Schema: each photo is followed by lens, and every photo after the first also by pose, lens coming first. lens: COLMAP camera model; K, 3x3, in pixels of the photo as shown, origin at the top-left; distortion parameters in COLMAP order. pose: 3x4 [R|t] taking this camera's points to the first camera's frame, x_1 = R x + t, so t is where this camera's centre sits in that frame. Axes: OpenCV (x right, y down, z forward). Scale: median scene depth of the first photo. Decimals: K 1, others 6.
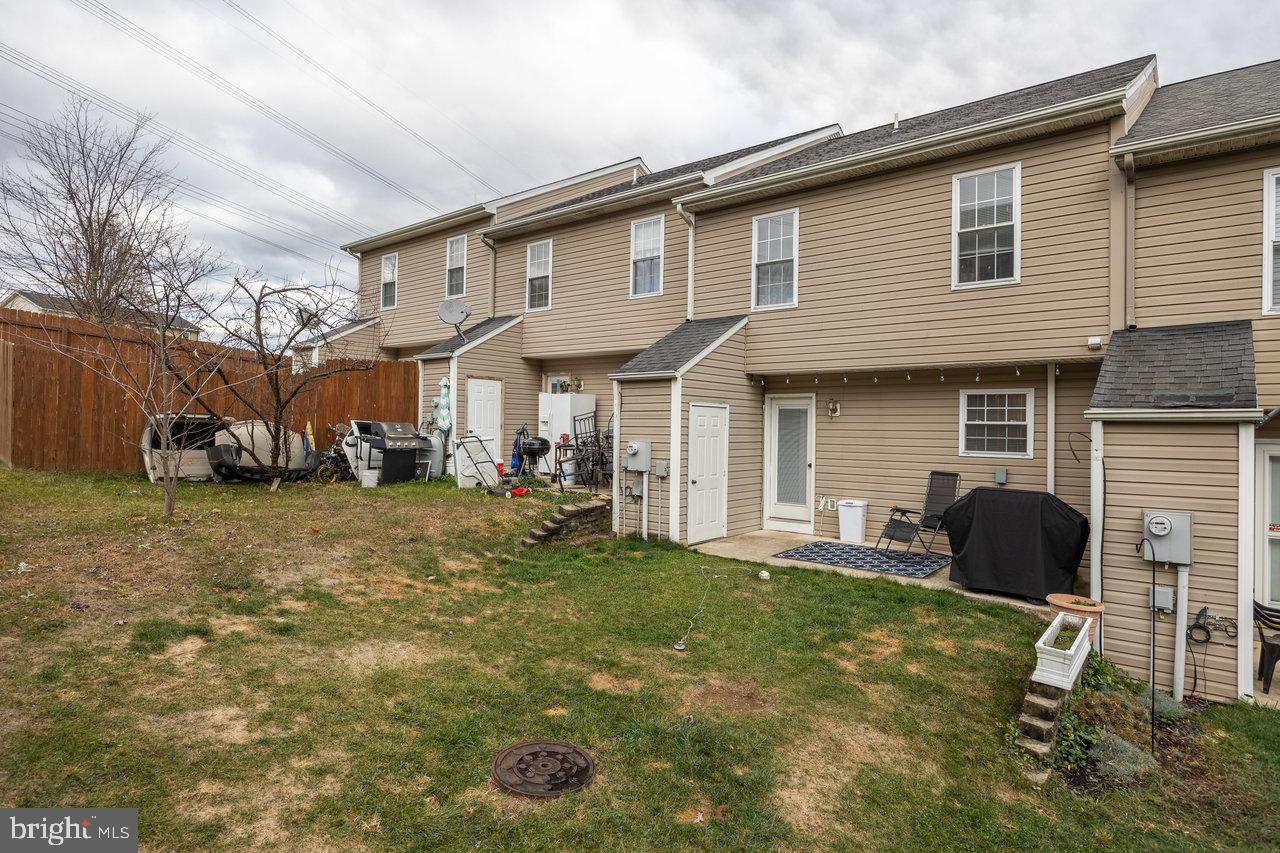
lens RADIAL K [[701.8, 0, 619.6], [0, 701.8, 422.4], [0, 0, 1]] dist [-0.010646, -0.000159]
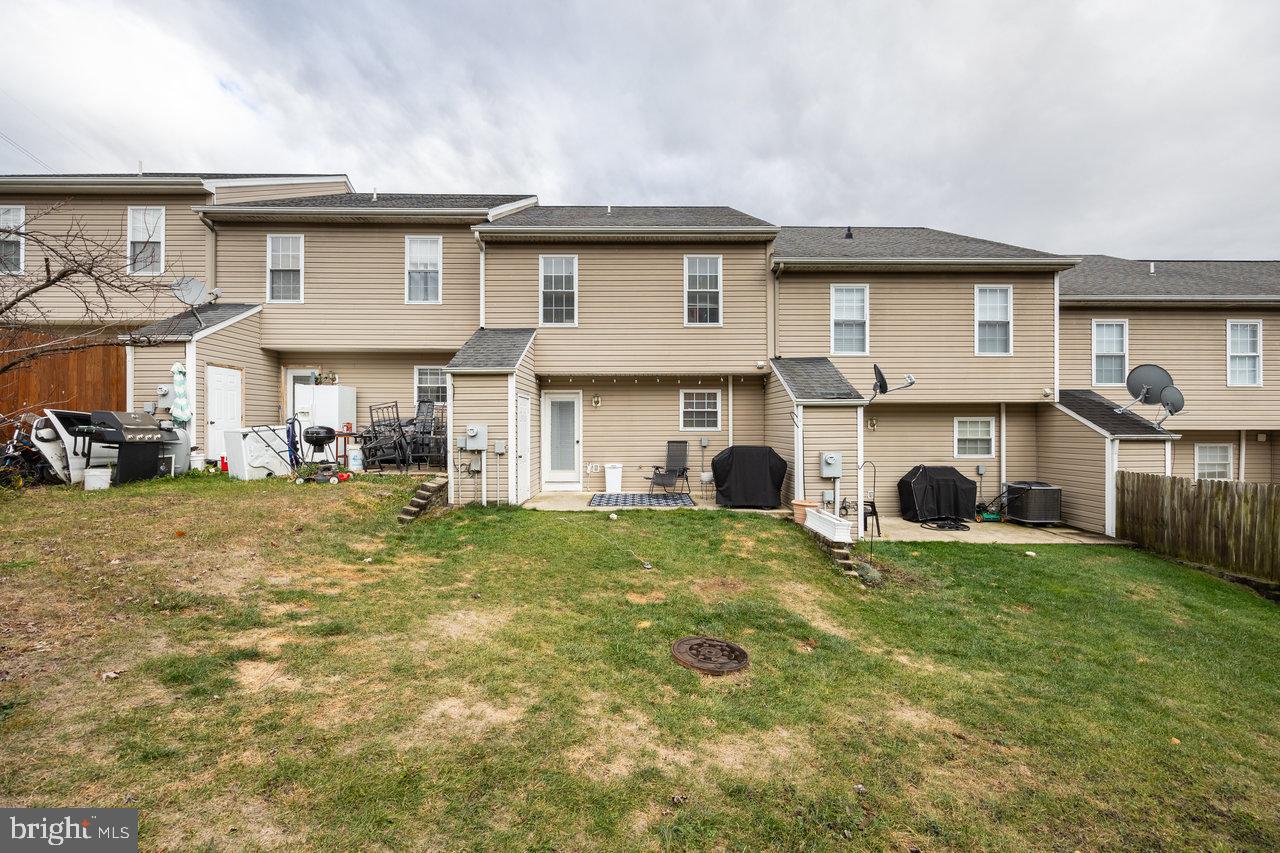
lens RADIAL K [[532.4, 0, 635.0], [0, 532.4, 425.0], [0, 0, 1]] dist [-0.002501, 0.000120]
pose [[0.752801, -0.013599, 0.658107, -0.398330], [0.008524, 0.999904, 0.010912, 0.020782], [-0.658193, -0.002605, 0.752845, 0.151141]]
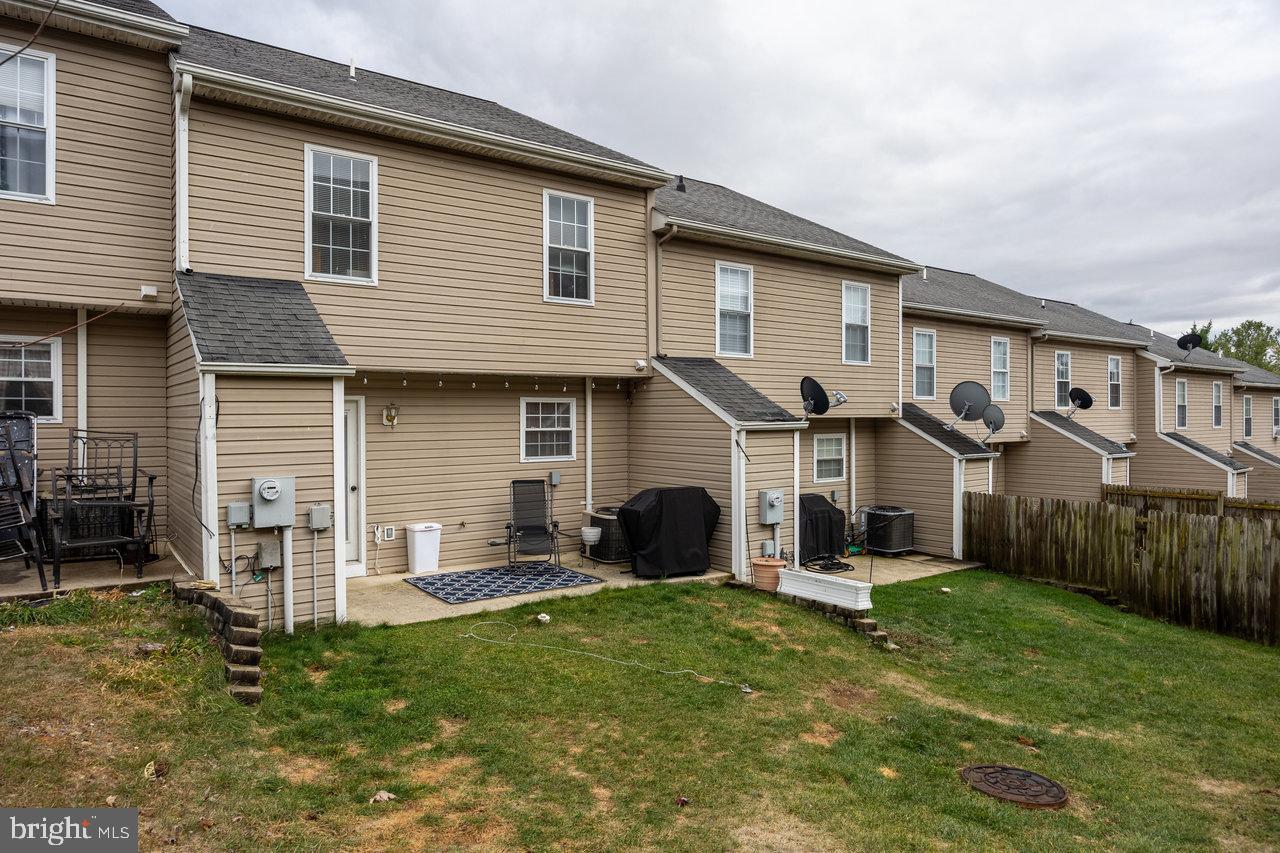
lens RADIAL K [[818.6, 0, 640.0], [0, 818.6, 426.5], [0, 0, 1]] dist [-0.009931, -0.002989]
pose [[0.201846, -0.031163, 0.978921, -0.648297], [-0.000132, 0.999493, 0.031845, -0.042622], [-0.979417, -0.006557, 0.201740, 0.596613]]
